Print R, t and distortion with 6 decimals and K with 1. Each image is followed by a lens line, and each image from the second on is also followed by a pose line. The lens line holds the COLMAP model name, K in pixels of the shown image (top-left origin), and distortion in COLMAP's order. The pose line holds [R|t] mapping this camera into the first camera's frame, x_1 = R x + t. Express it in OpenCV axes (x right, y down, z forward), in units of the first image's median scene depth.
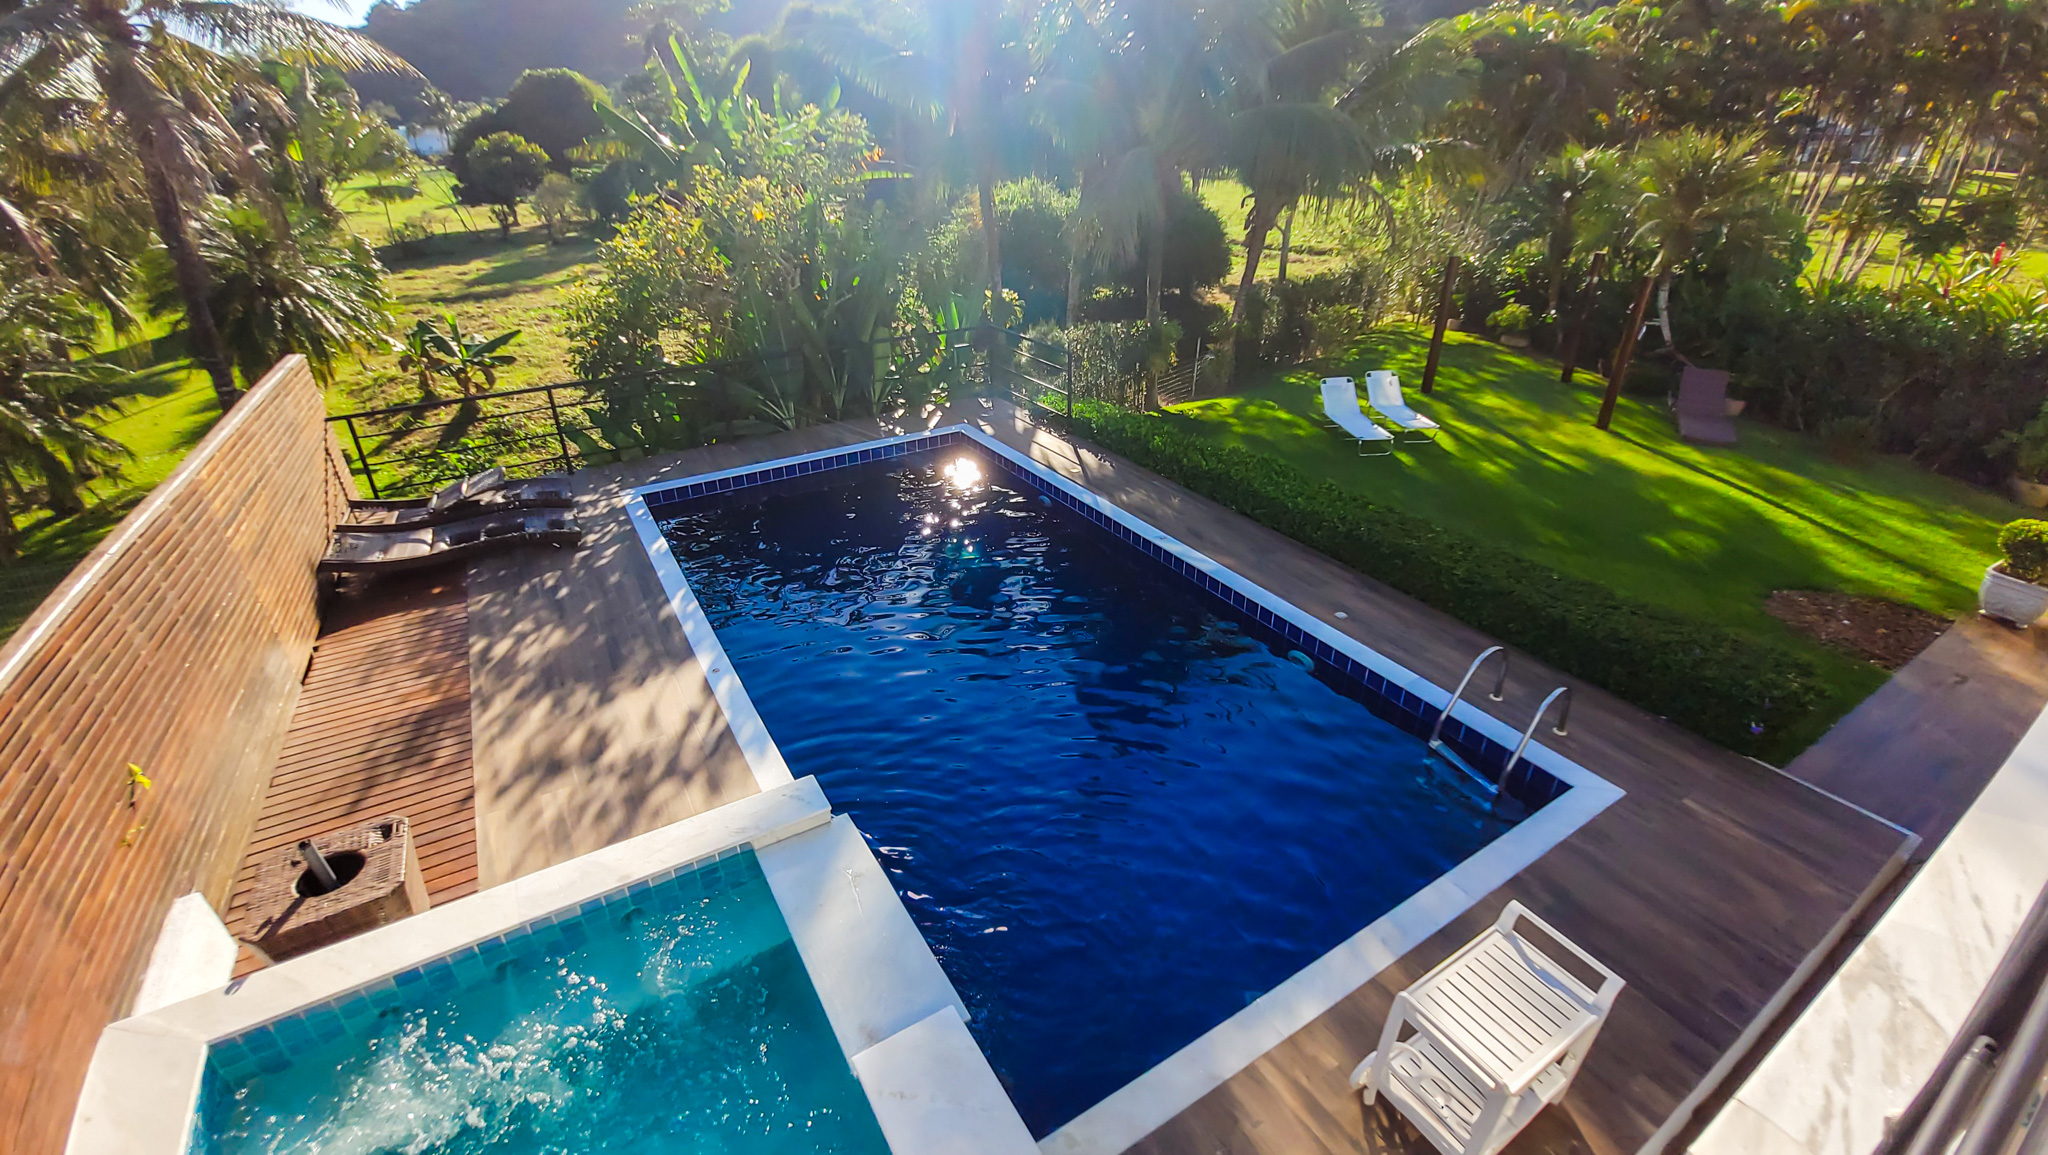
lens RADIAL K [[818.2, 0, 1024.0], [0, 818.2, 577.5], [0, 0, 1]] dist [-0.028670, 0.000455]
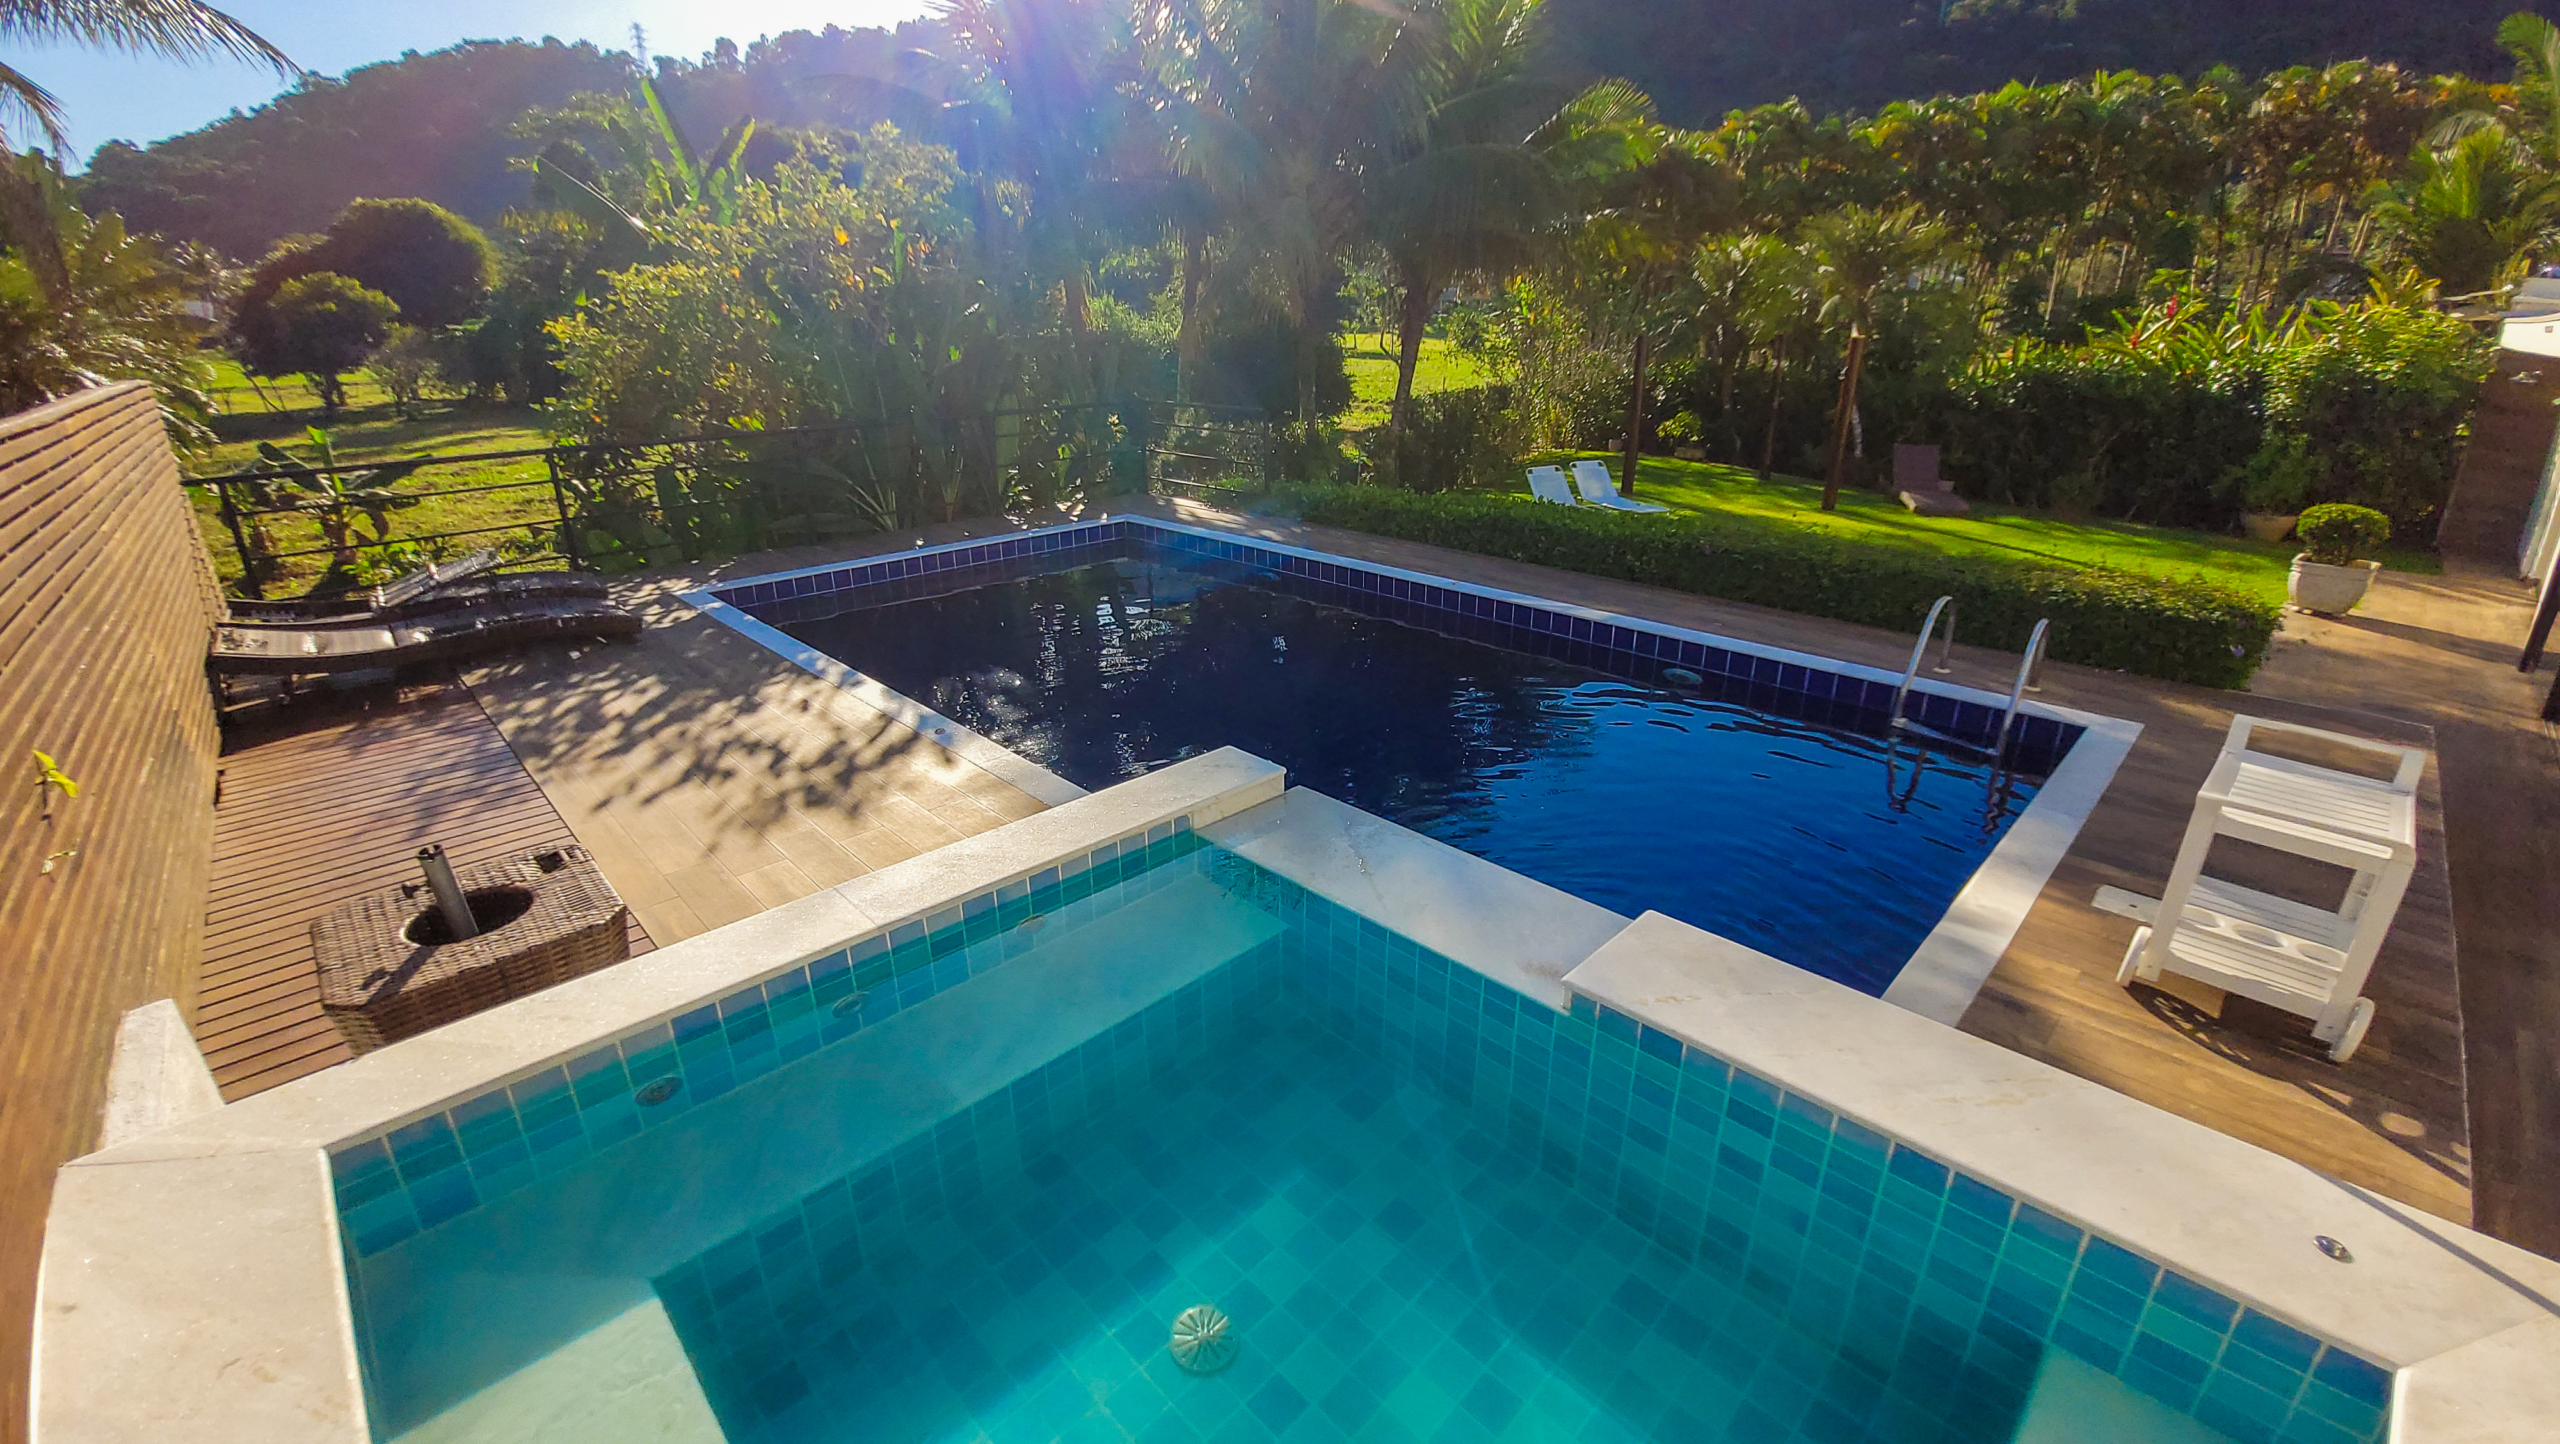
lens RADIAL K [[1022.8, 0, 1280.0], [0, 1022.8, 722.0], [0, 0, 1]] dist [-0.028670, 0.000455]
pose [[0.975015, -0.079538, 0.207410, -0.165178], [0.102799, 0.989263, -0.103884, 0.132548], [-0.196920, 0.122610, 0.972723, 0.074031]]
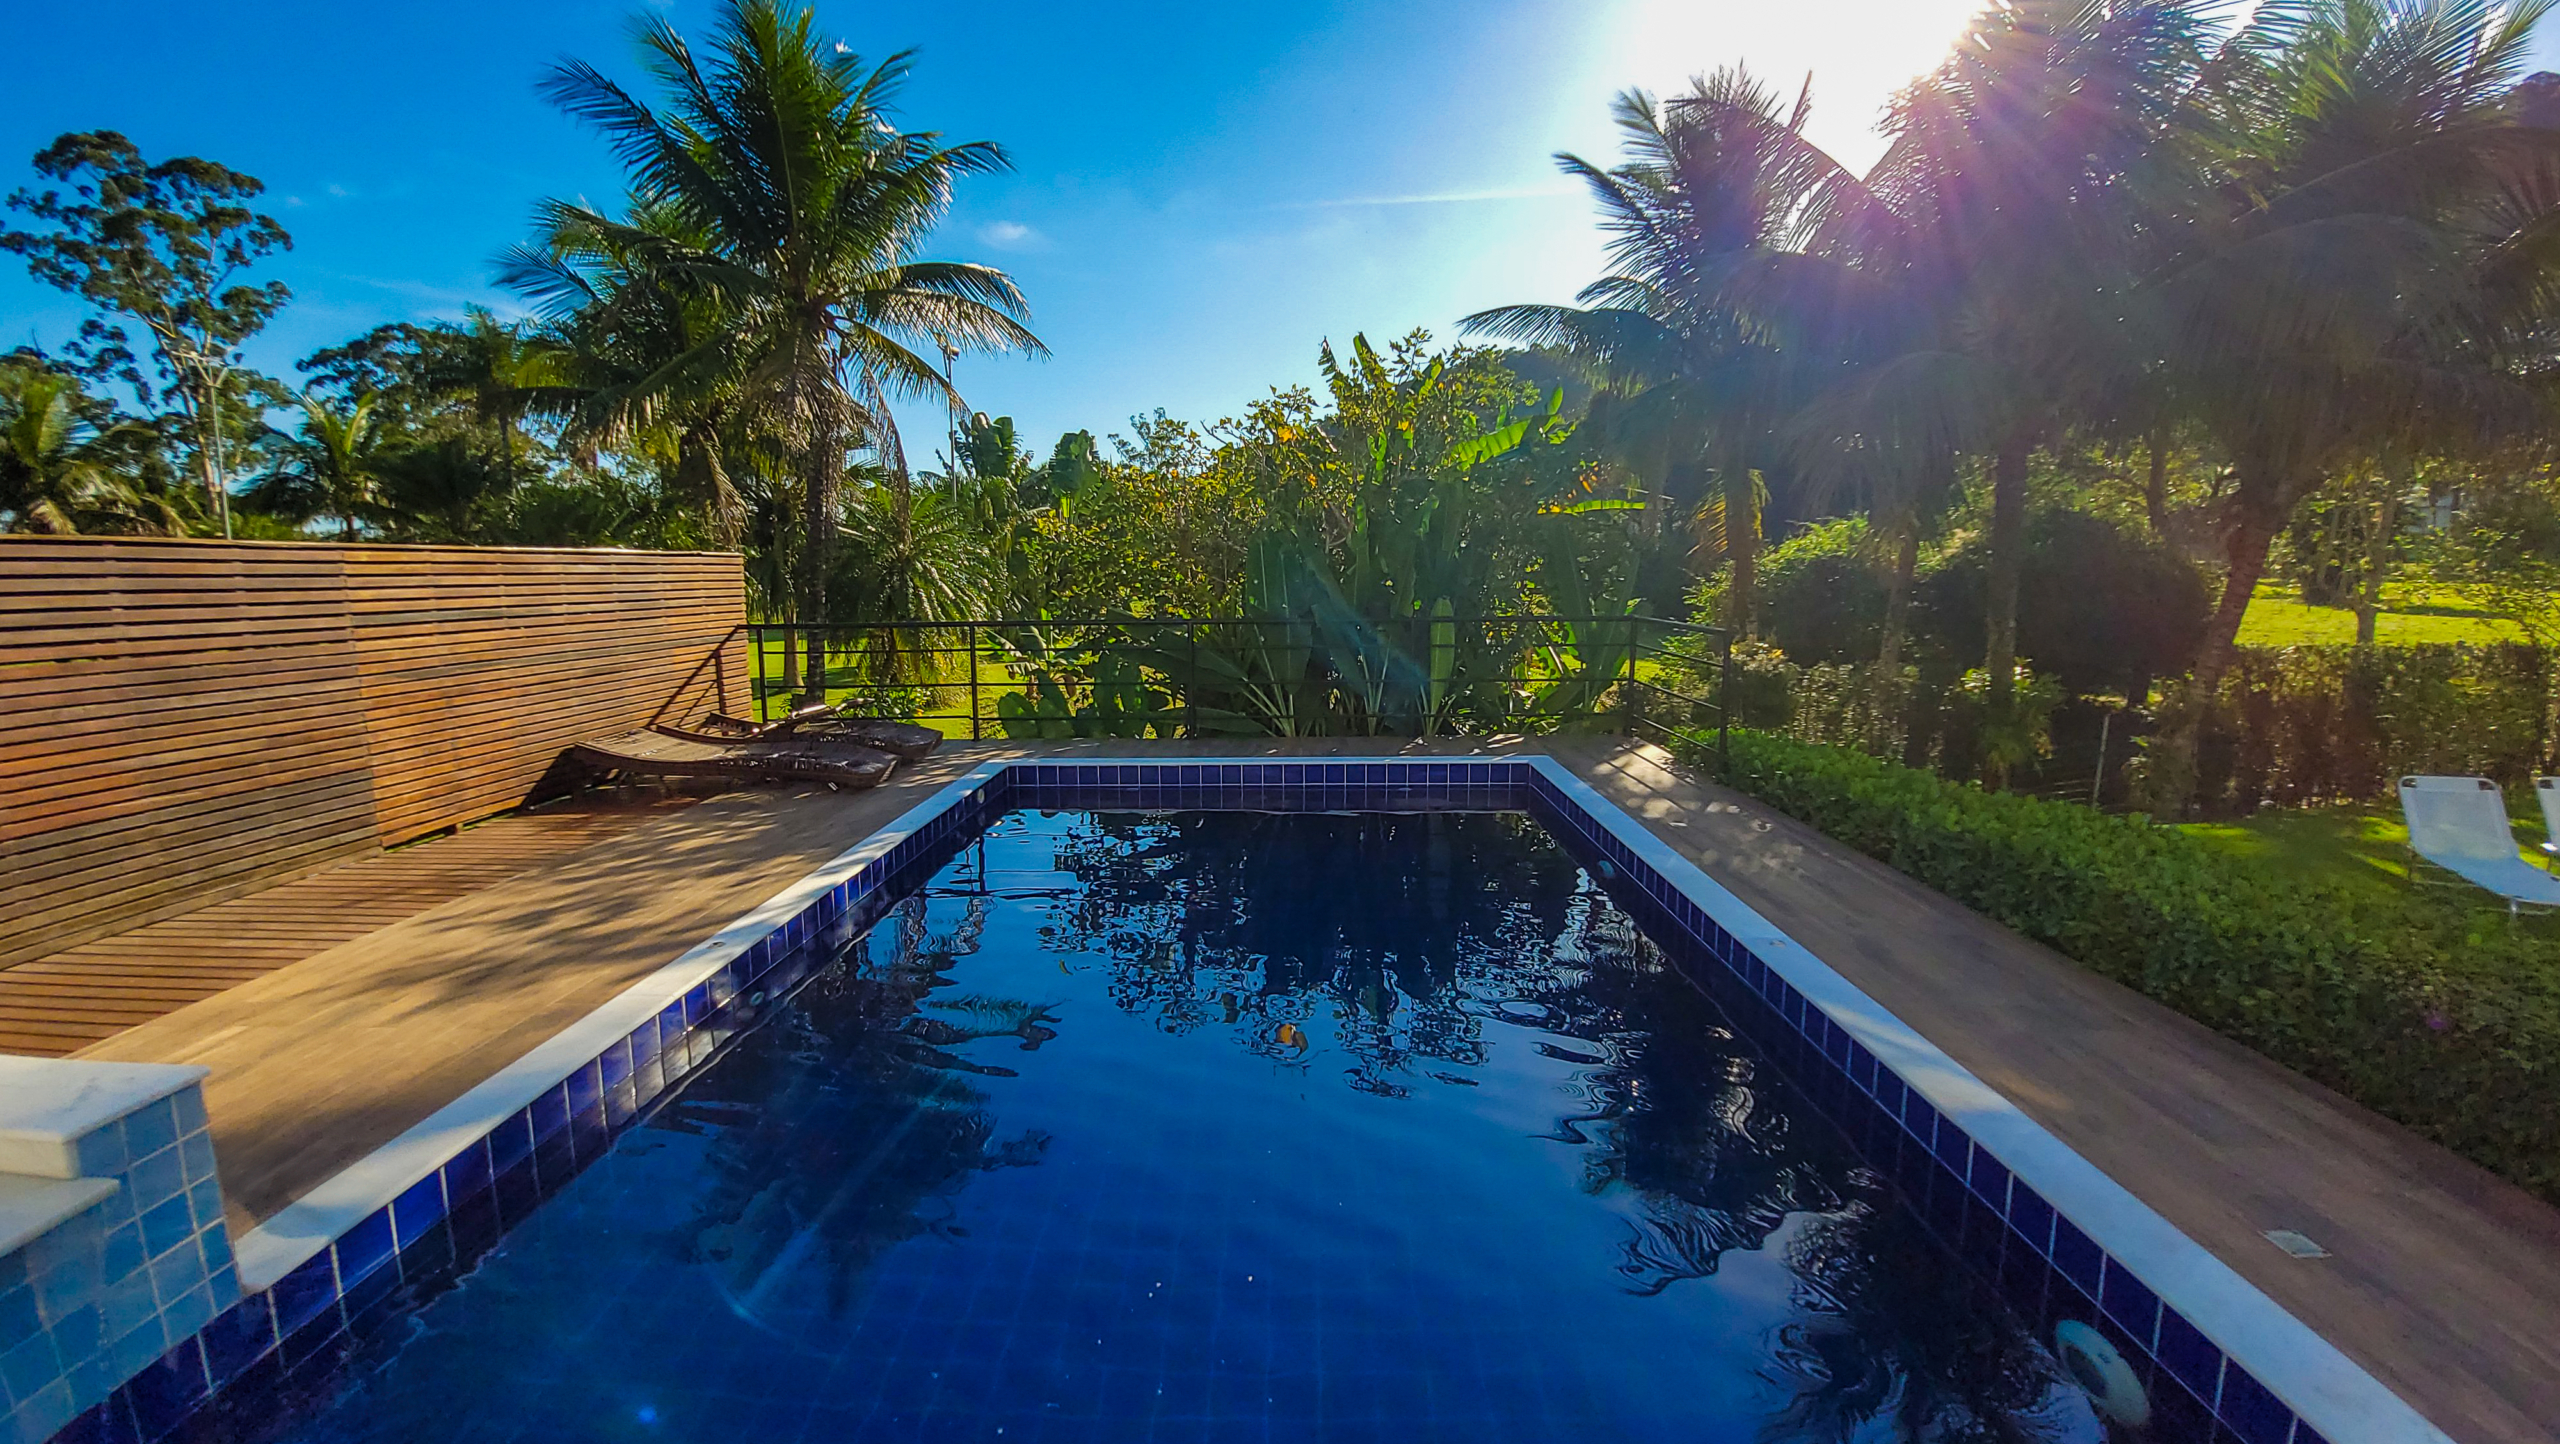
lens RADIAL K [[1045.7, 0, 1285.8], [0, 1045.7, 729.2], [0, 0, 1]] dist [-0.034779, 0.006047]
pose [[0.850670, 0.088548, -0.518189, 0.171270], [-0.253313, 0.932773, -0.256452, 0.036063], [0.460644, 0.349420, 0.815912, 0.336073]]
